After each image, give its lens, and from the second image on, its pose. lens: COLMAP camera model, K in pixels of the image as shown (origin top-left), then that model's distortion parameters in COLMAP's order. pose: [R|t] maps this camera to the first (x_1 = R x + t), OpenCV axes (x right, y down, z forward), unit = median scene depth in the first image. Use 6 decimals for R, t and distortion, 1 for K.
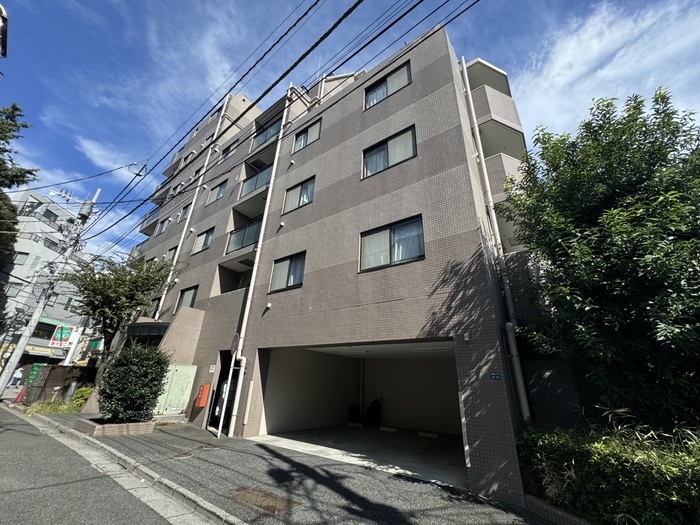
lens RADIAL K [[280.3, 0, 350.0], [0, 280.3, 262.5], [0, 0, 1]] dist [-0.003062, 0.000292]
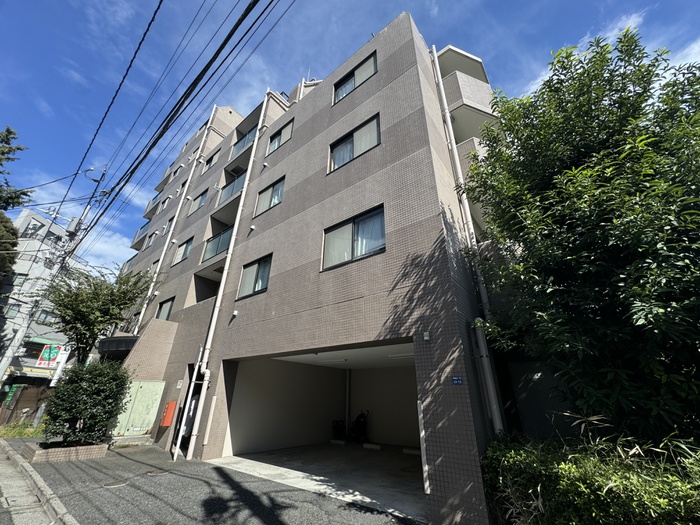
lens RADIAL K [[280.3, 0, 350.0], [0, 280.3, 262.5], [0, 0, 1]] dist [-0.003062, 0.000292]
pose [[0.998935, -0.039601, -0.023684, 0.128430], [0.038577, 0.998363, -0.042229, 0.041836], [0.025317, 0.041270, 0.998827, 0.076632]]
